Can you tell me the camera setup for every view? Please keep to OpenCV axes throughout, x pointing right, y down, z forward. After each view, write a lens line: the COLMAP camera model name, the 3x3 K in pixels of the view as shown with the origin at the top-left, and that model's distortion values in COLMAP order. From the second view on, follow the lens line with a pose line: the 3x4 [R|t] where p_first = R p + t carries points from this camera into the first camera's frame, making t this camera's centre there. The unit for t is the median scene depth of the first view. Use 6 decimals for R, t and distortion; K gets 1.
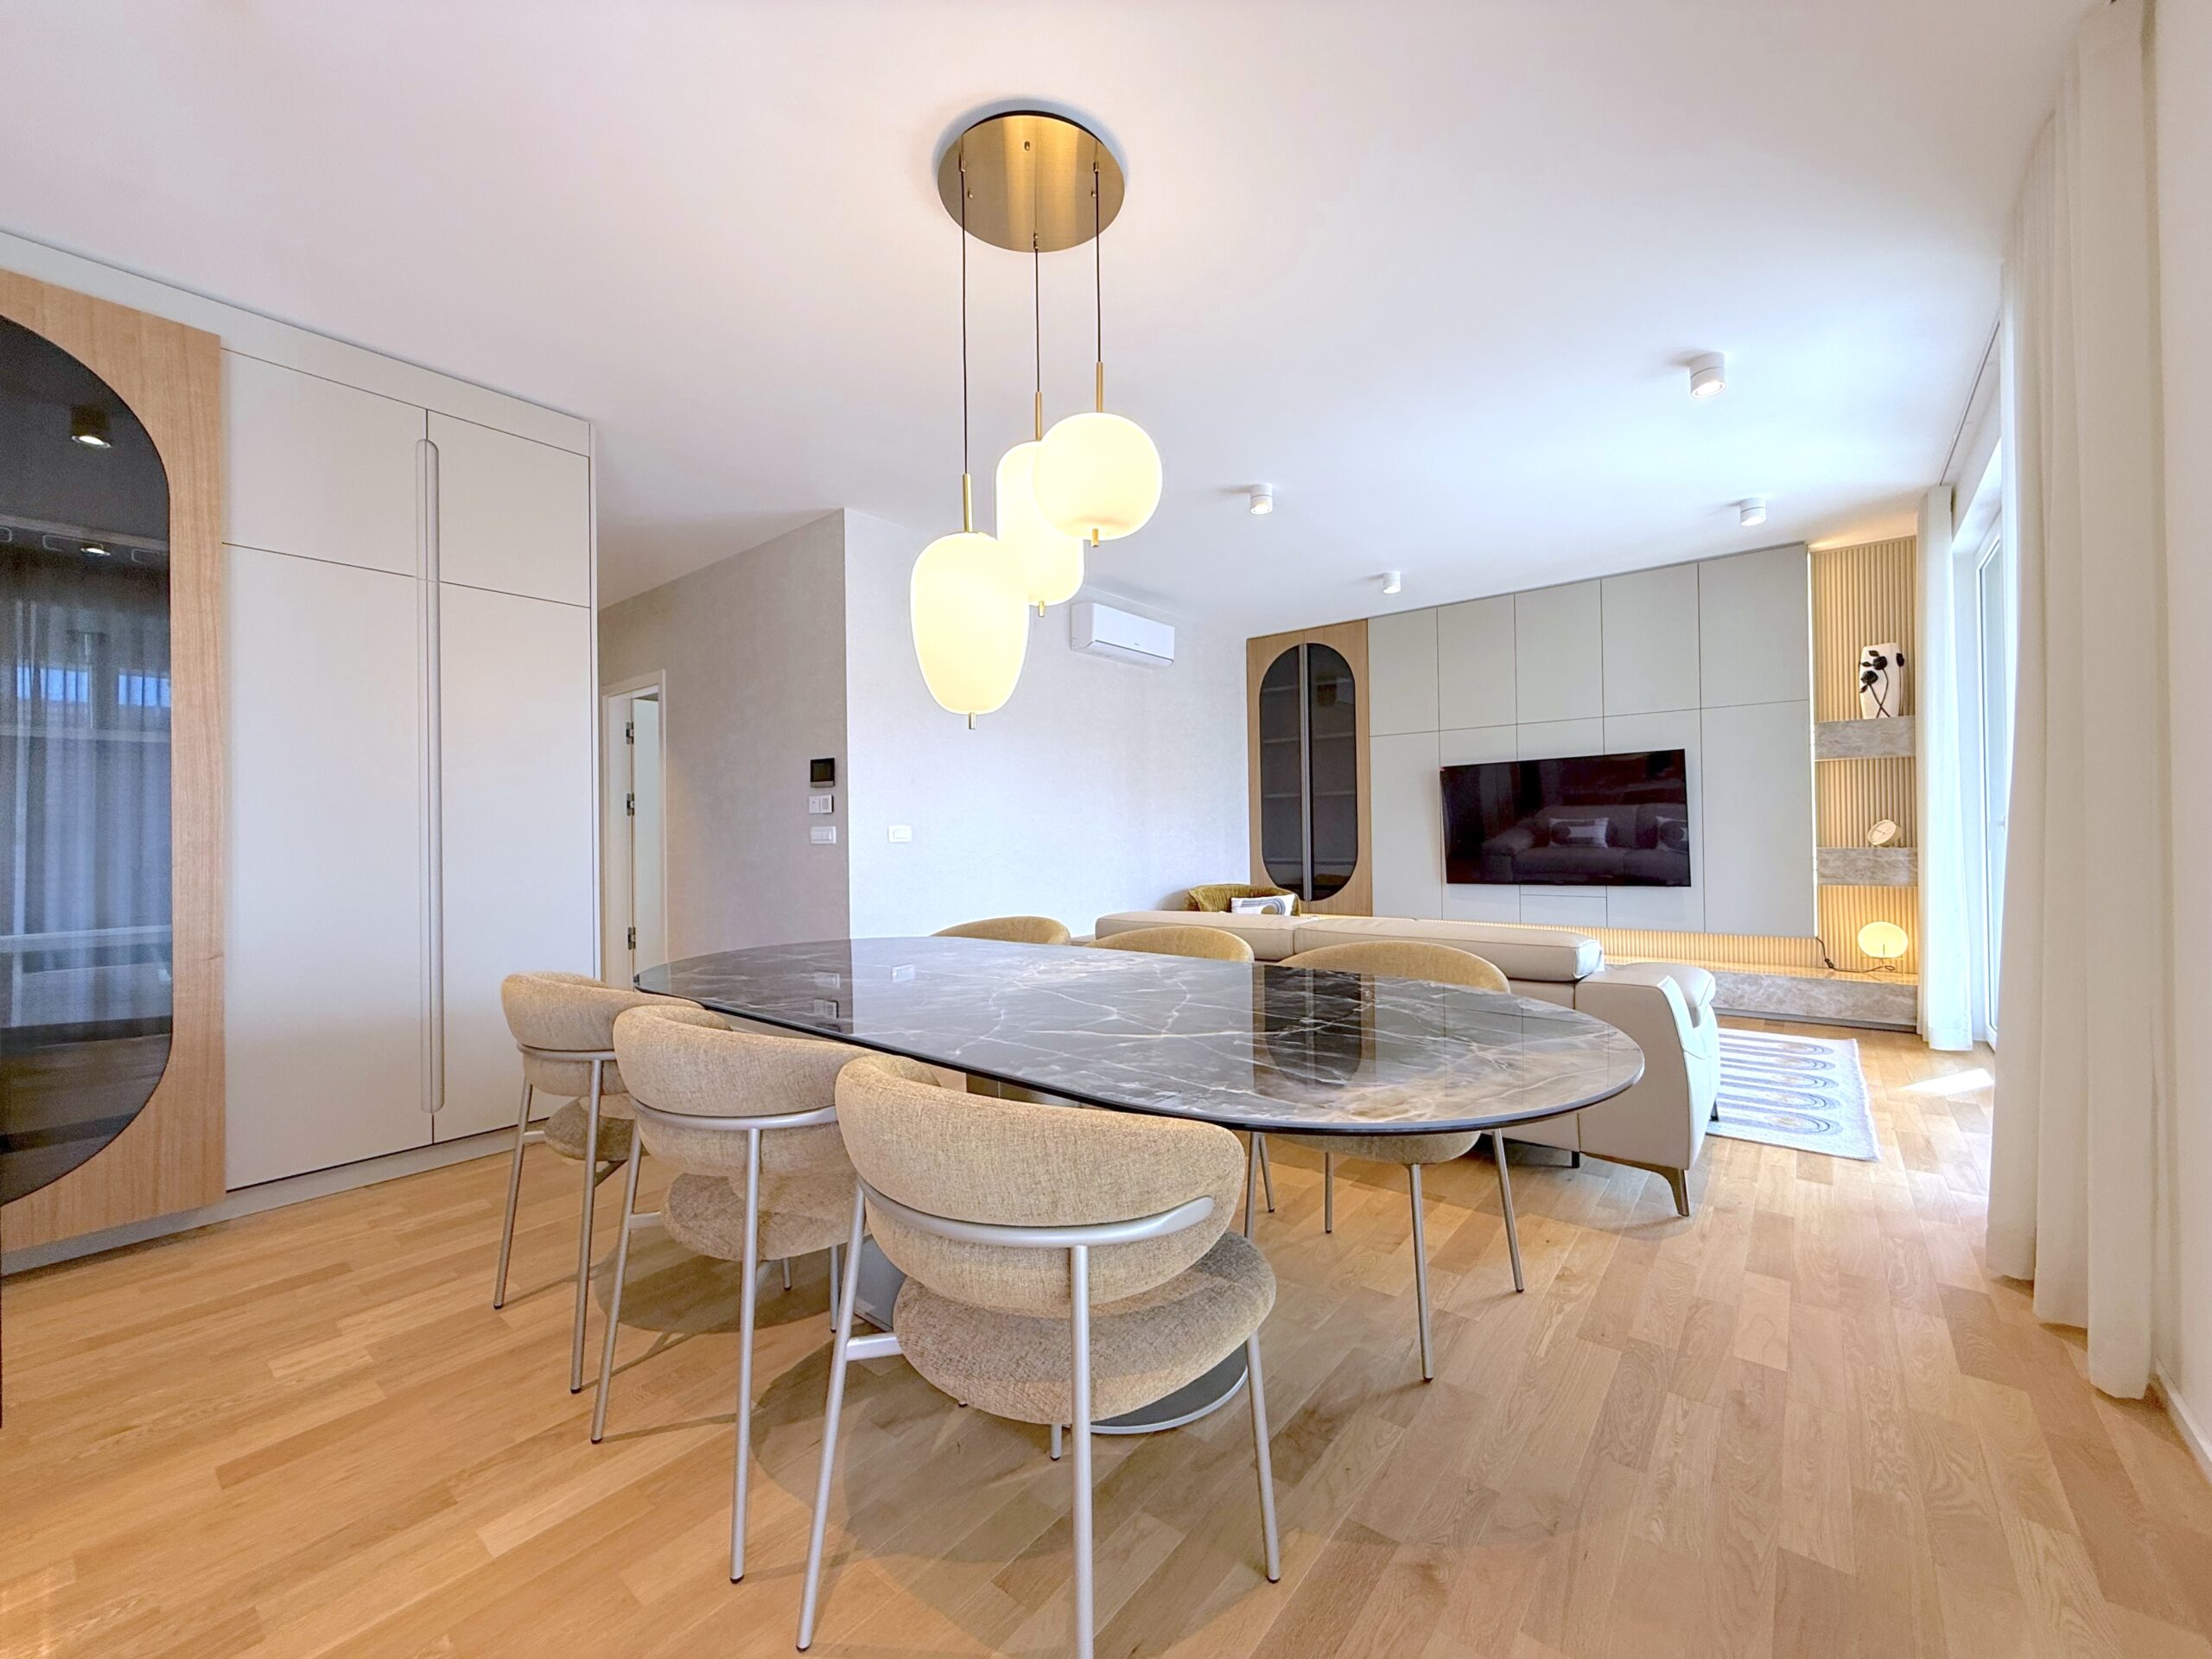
lens RADIAL K [[886.8, 0, 1103.2], [0, 886.8, 832.2], [0, 0, 1]] dist [-0.000768, 0.000428]
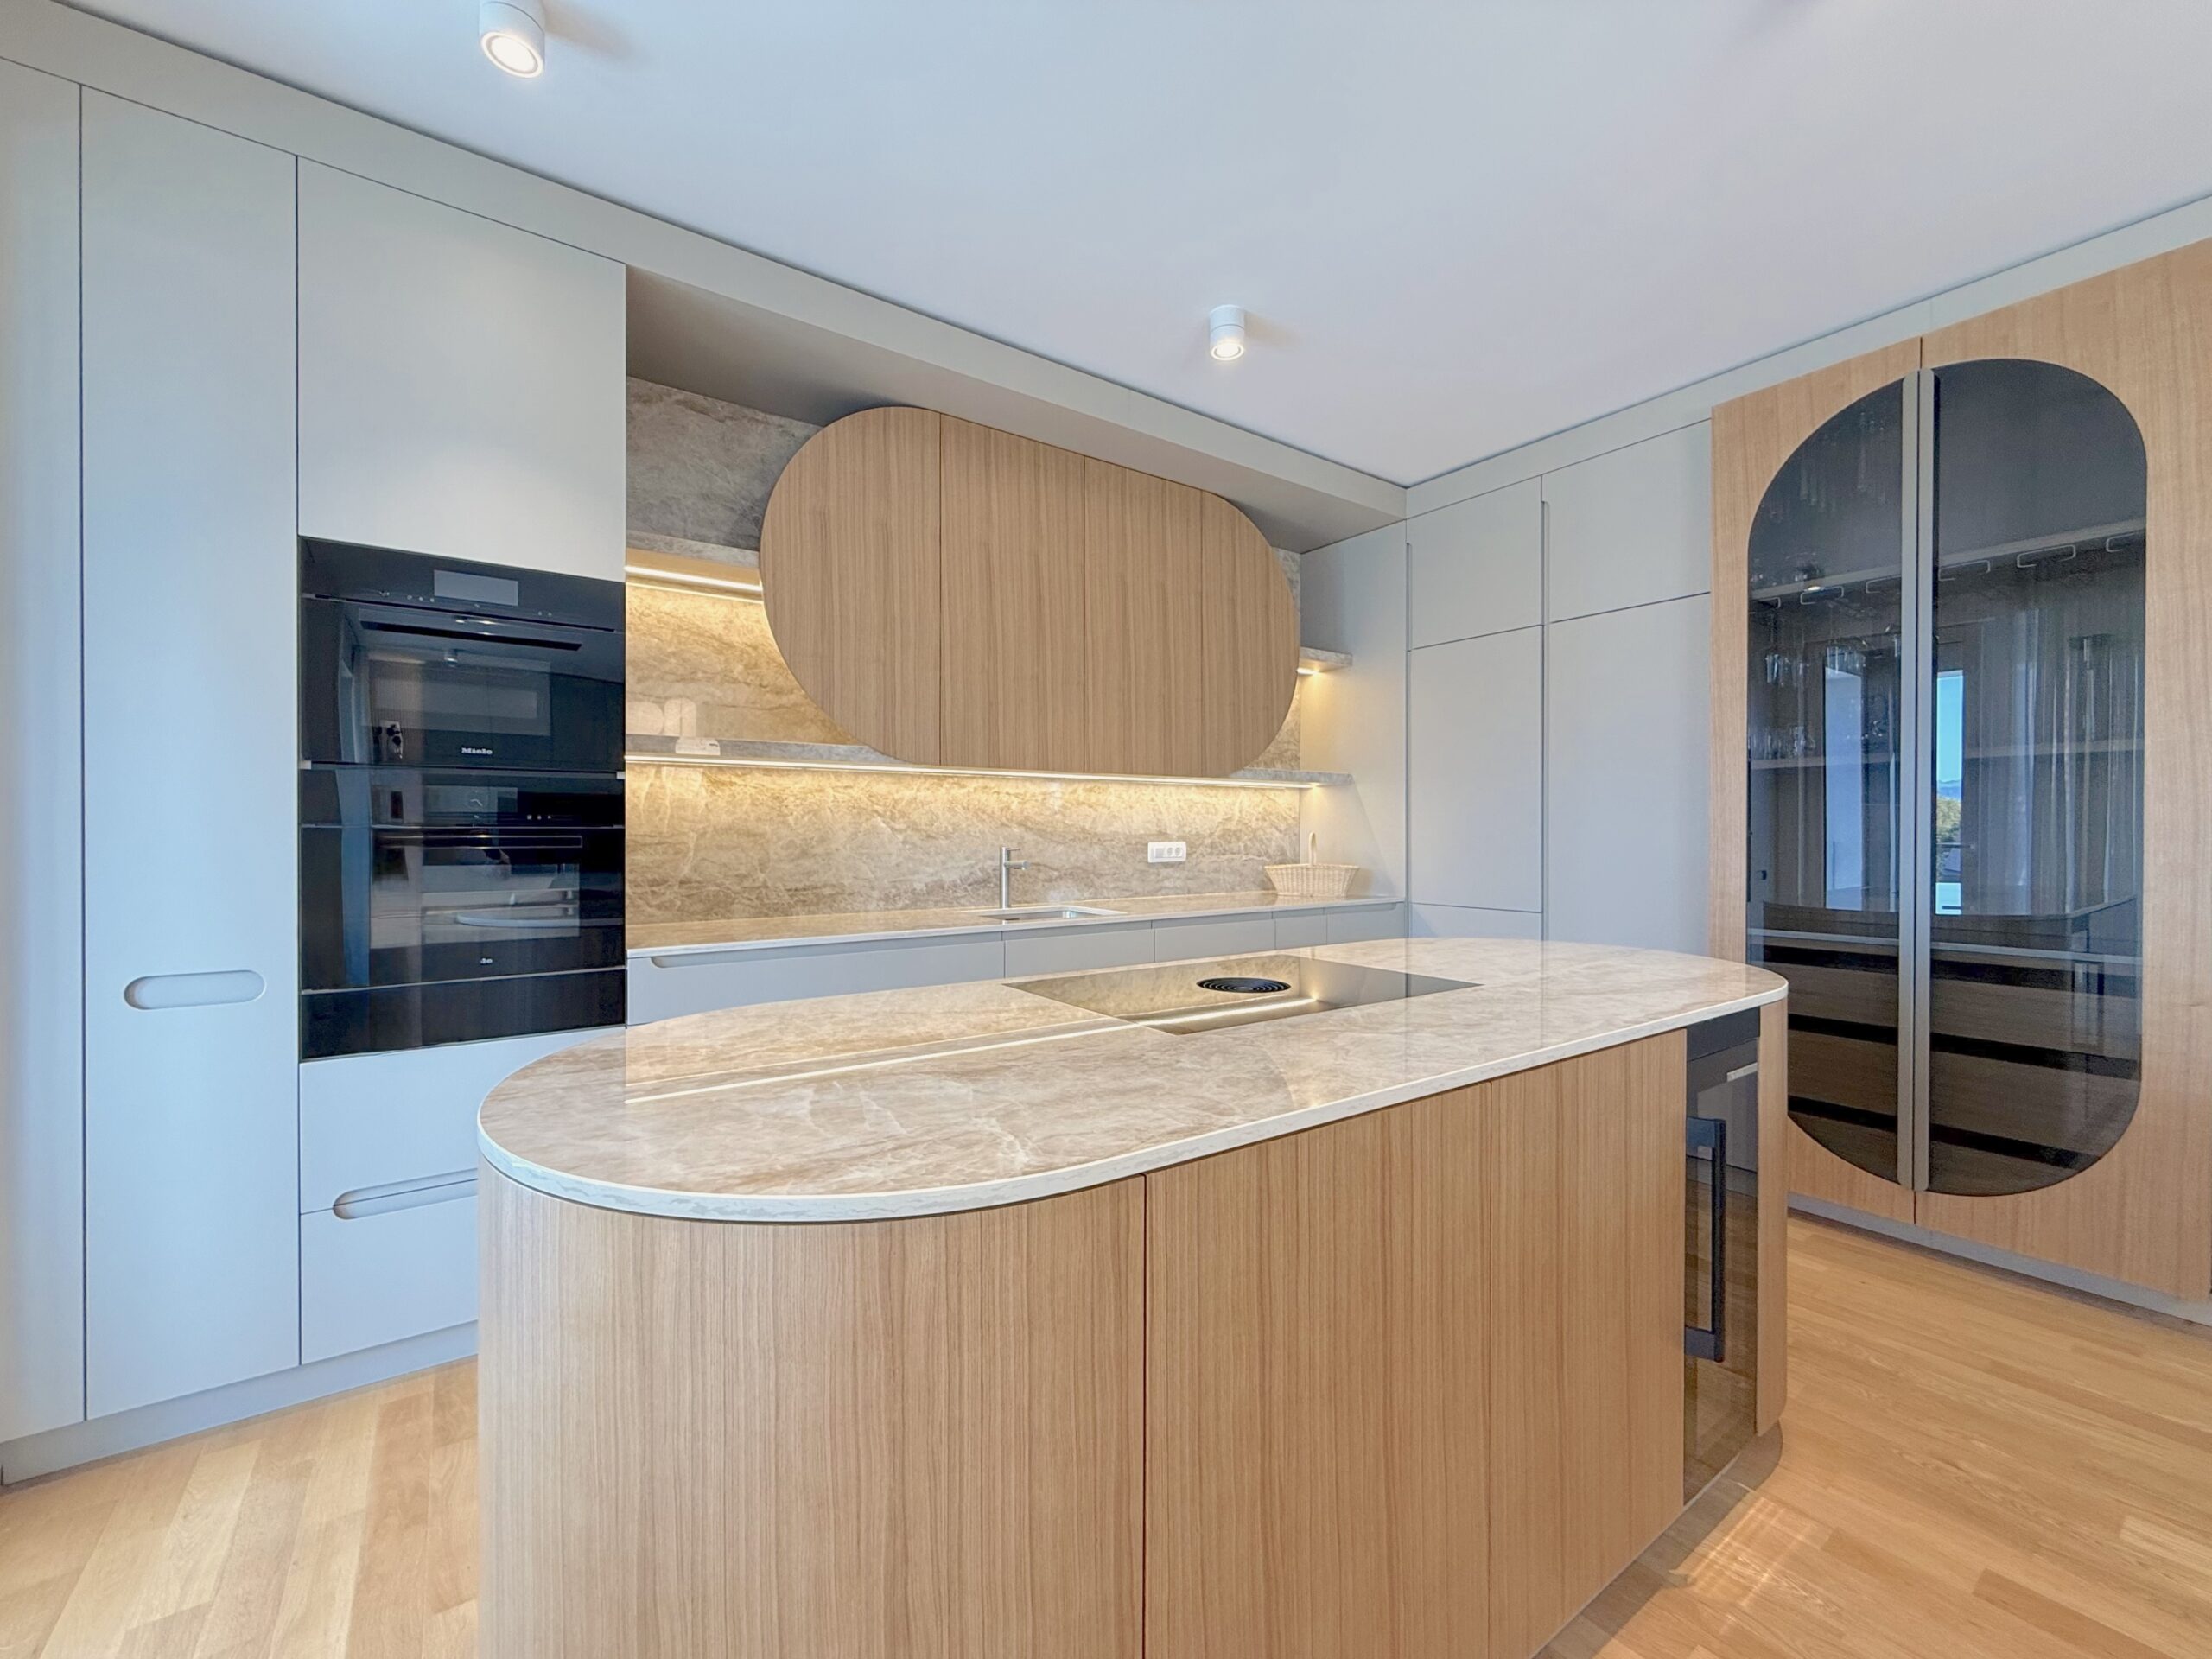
lens RADIAL K [[886.8, 0, 1072.0], [0, 886.8, 838.7], [0, 0, 1]] dist [-0.000768, 0.000428]
pose [[-0.277043, 0.022691, -0.960590, 0.033506], [0.006234, 0.999743, 0.021818, -0.016885], [0.960837, 0.000056, -0.277113, 0.099602]]
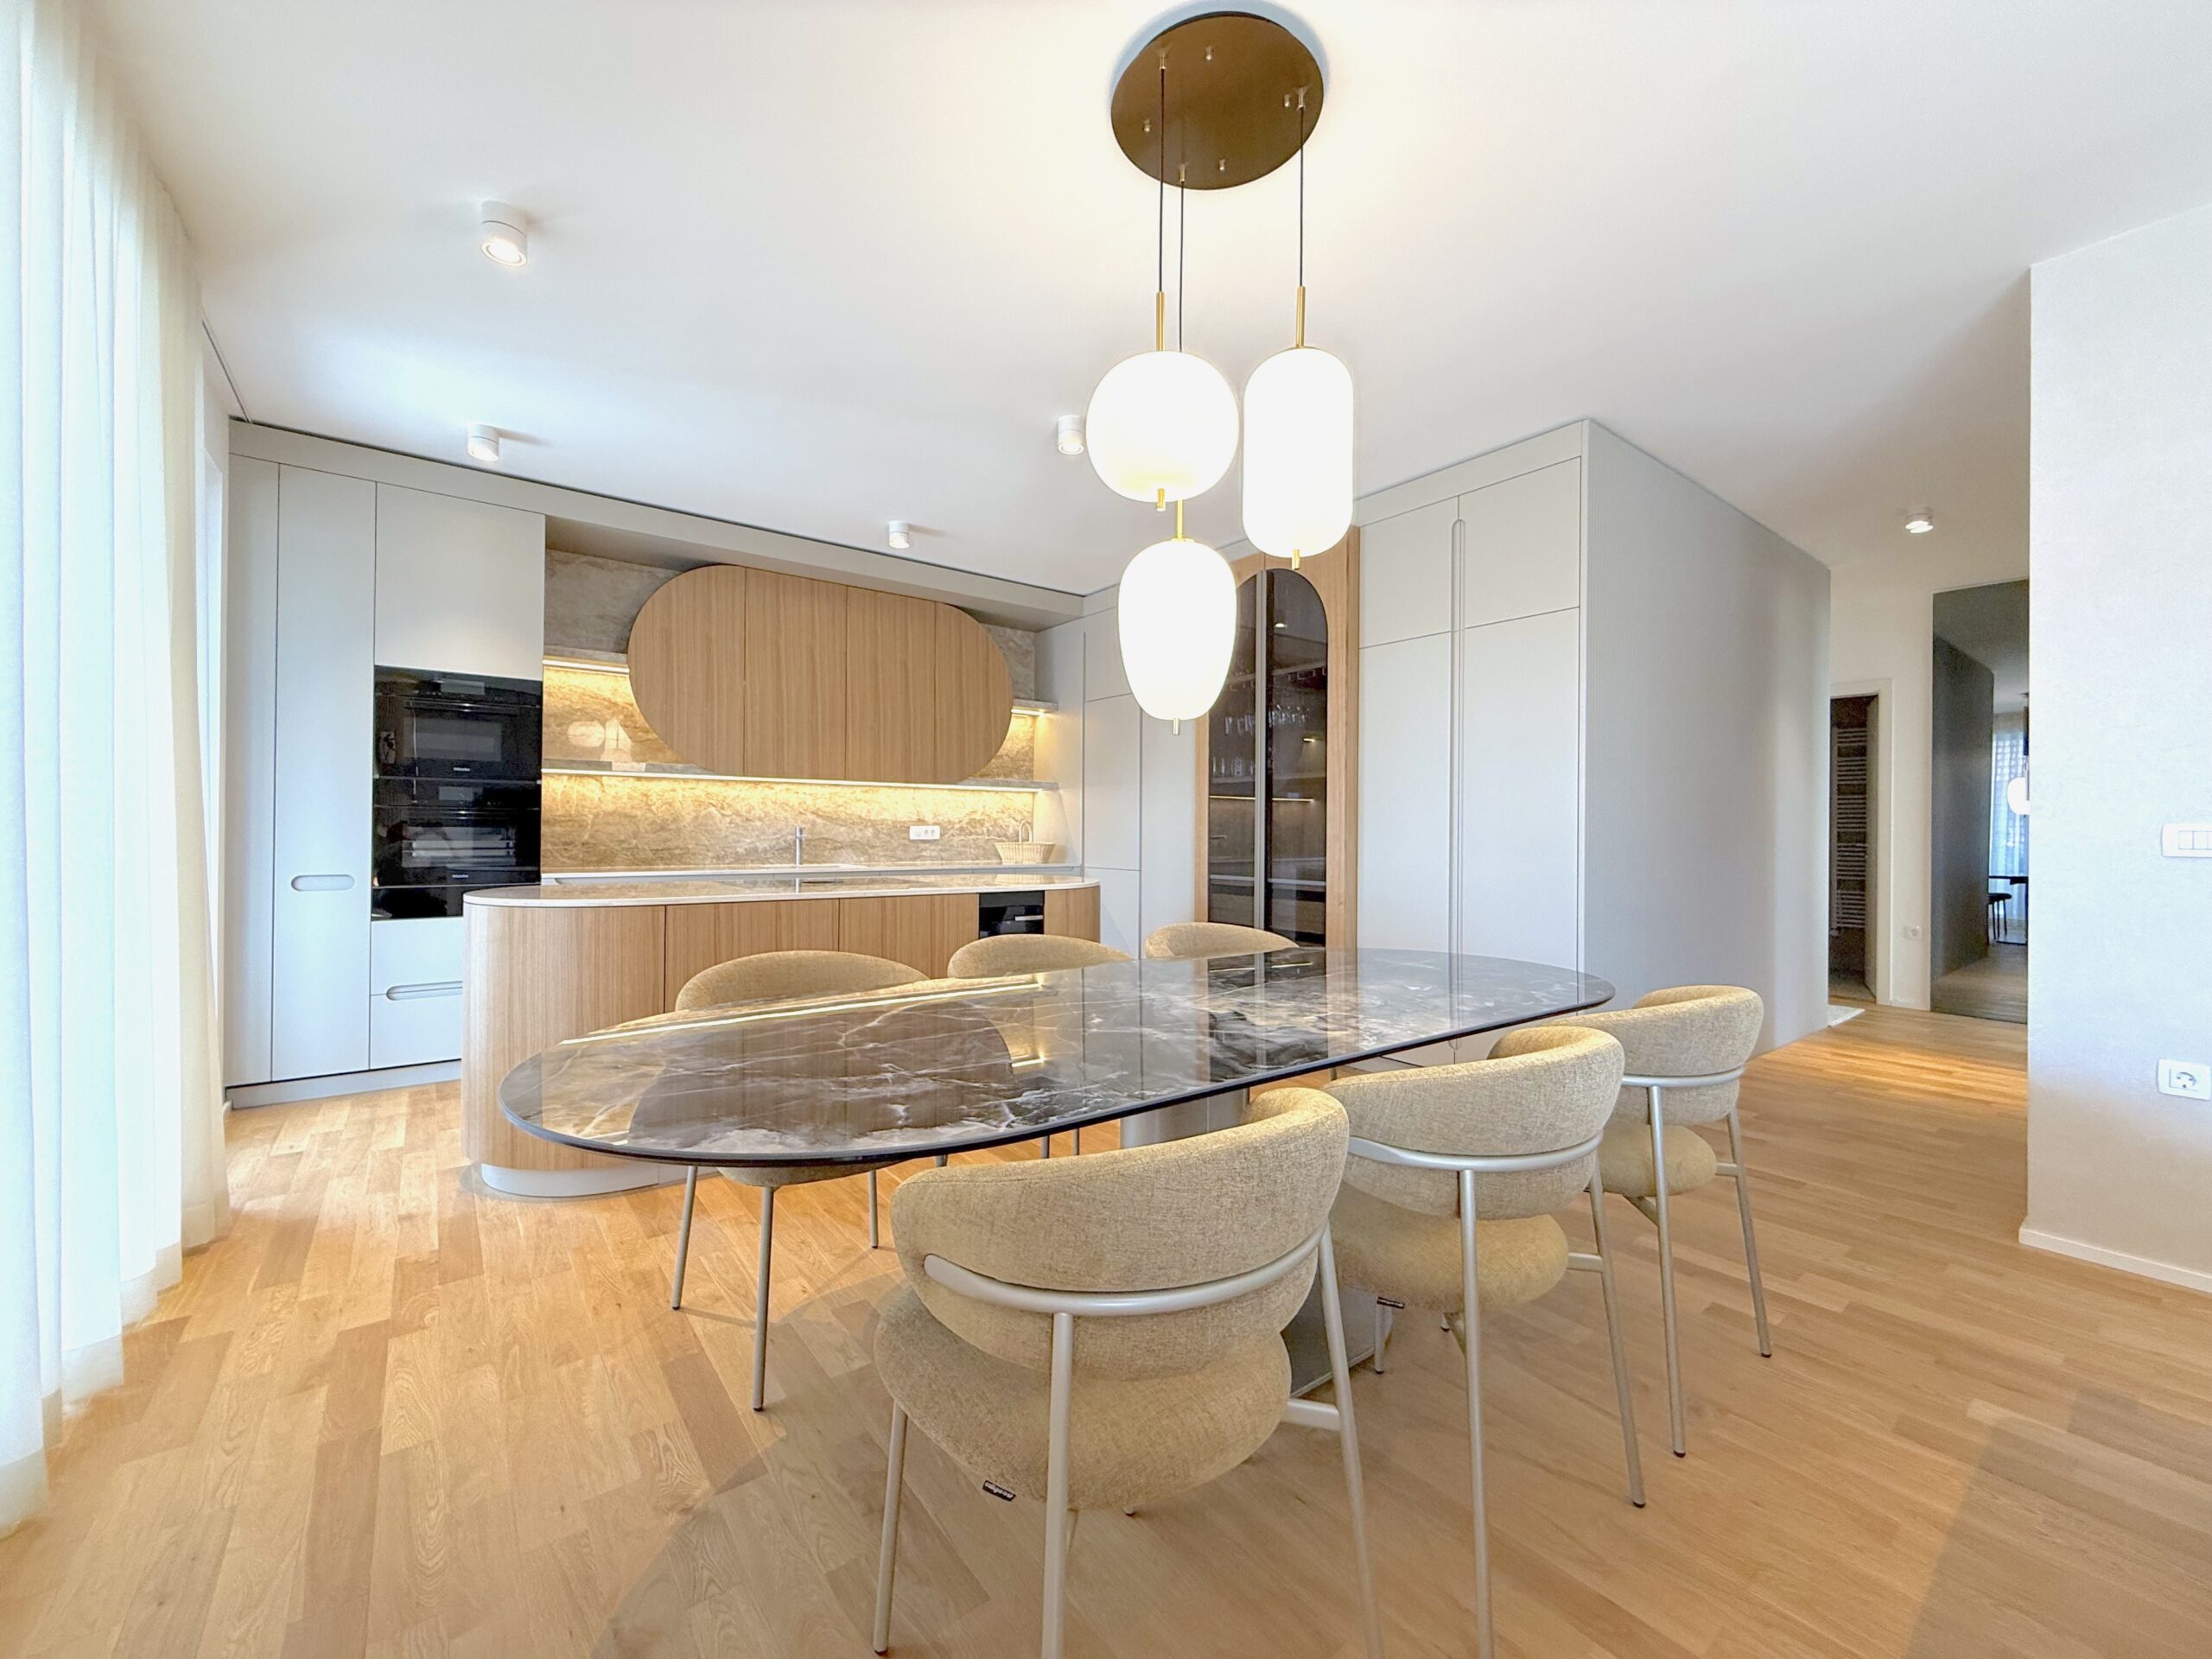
lens RADIAL K [[886.8, 0, 1100.5], [0, 886.8, 832.6], [0, 0, 1]] dist [-0.000768, 0.000428]
pose [[-0.237944, 0.013040, -0.971191, 0.330369], [-0.001855, 0.999902, 0.013880, -0.005932], [0.971277, 0.005104, -0.237897, 0.443212]]
